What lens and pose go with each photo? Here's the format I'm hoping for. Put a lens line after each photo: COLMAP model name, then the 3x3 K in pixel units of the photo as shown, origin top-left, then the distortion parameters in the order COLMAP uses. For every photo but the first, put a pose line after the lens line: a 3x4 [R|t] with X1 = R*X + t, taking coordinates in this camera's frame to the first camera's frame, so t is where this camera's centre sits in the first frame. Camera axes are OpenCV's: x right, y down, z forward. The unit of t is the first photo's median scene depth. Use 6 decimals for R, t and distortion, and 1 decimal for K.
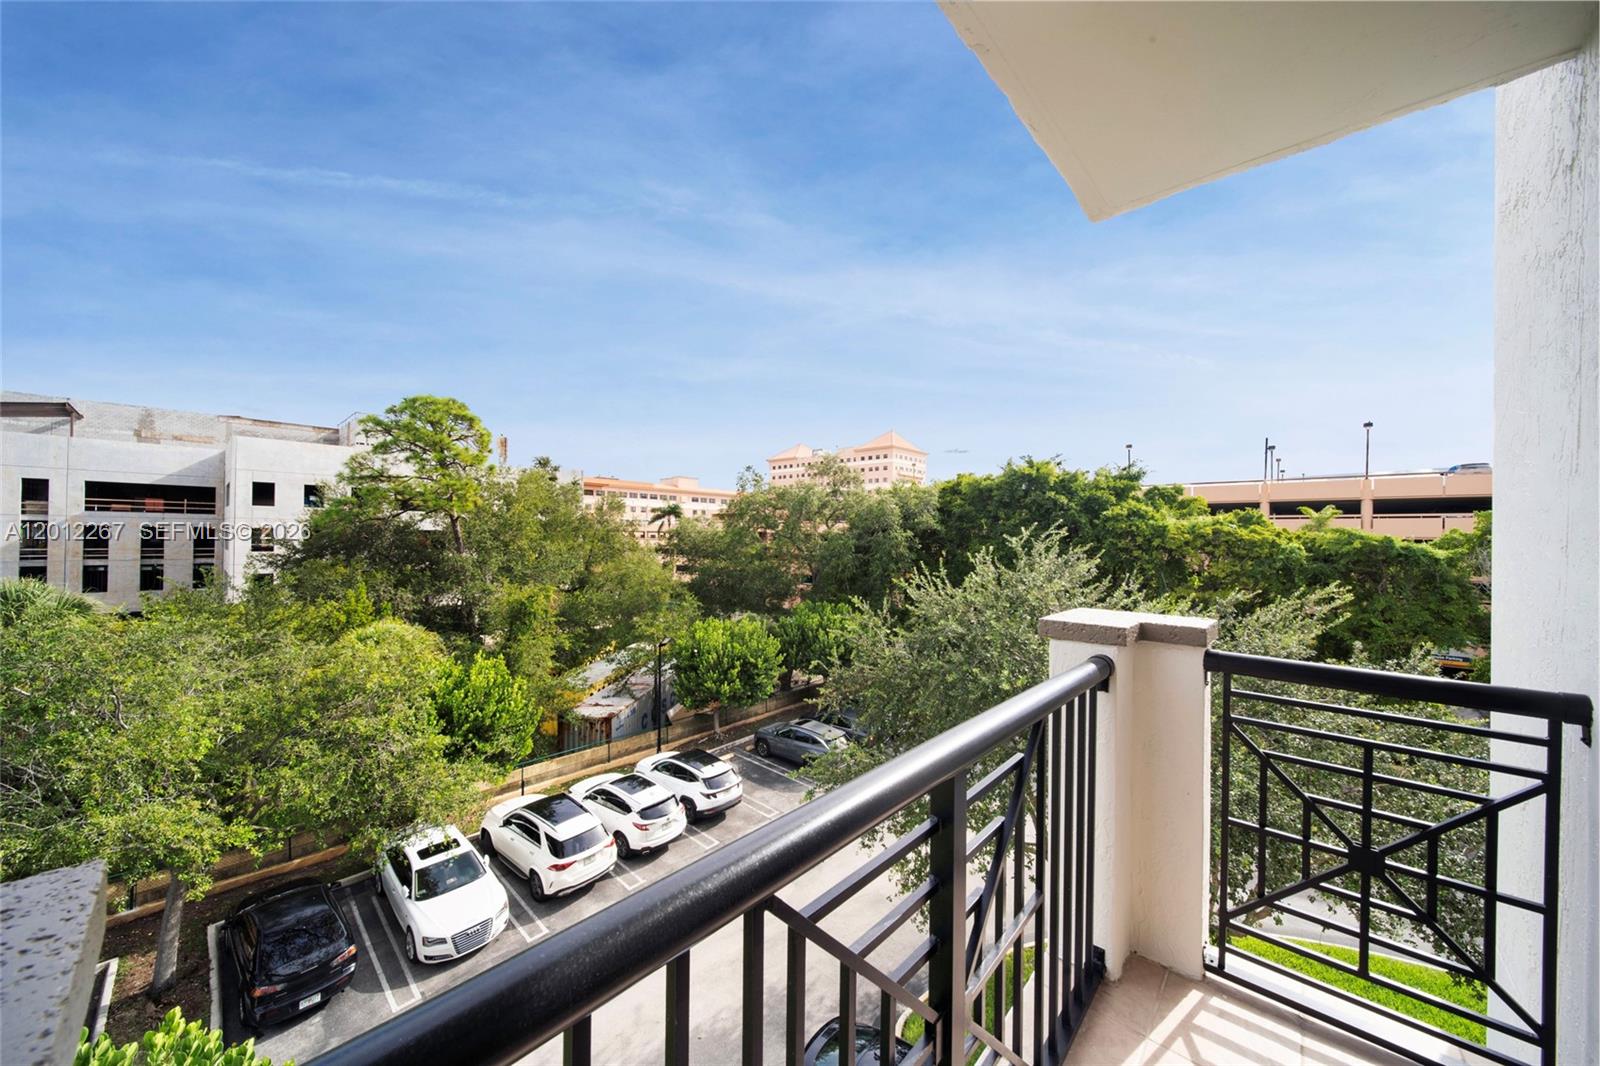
lens RADIAL K [[560.9, 0, 807.8], [0, 560.9, 536.6], [0, 0, 1]] dist [-0.008014, -0.000103]
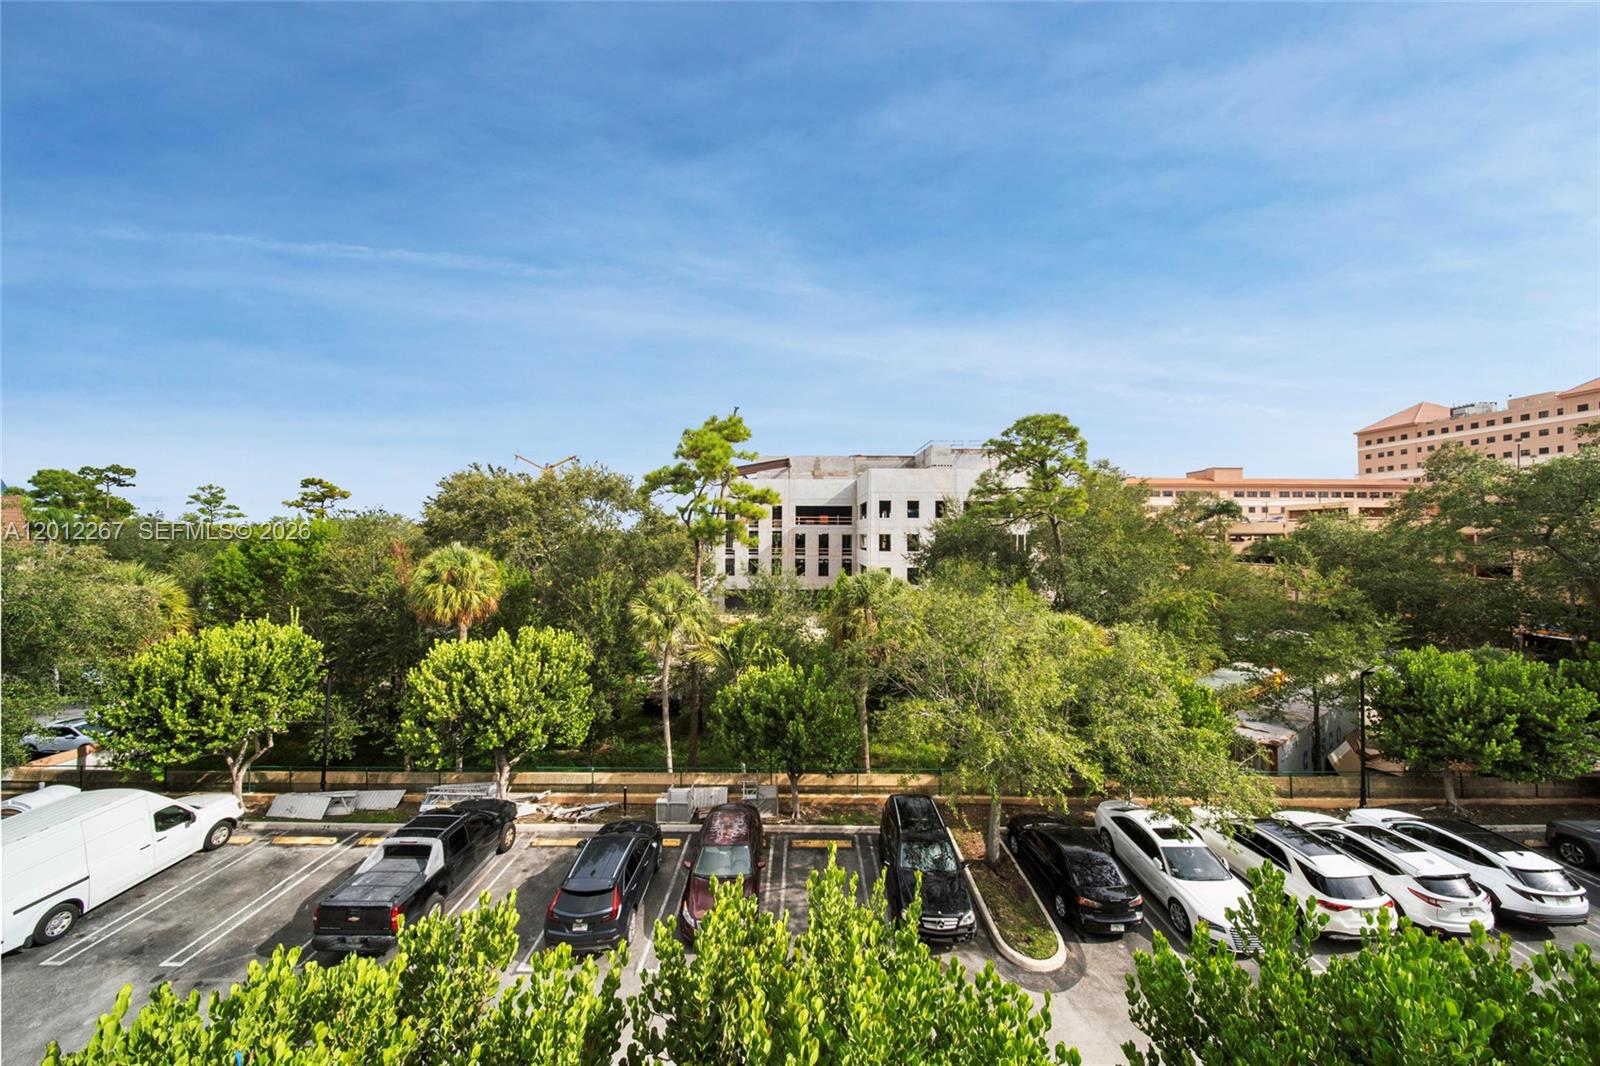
lens RADIAL K [[560.9, 0, 808.6], [0, 560.9, 535.8], [0, 0, 1]] dist [-0.008014, -0.000103]
pose [[0.658769, -0.008059, -0.752302, -0.177331], [0.002377, 0.999960, -0.008631, 0.001566], [0.752342, 0.003898, 0.658761, -0.121915]]
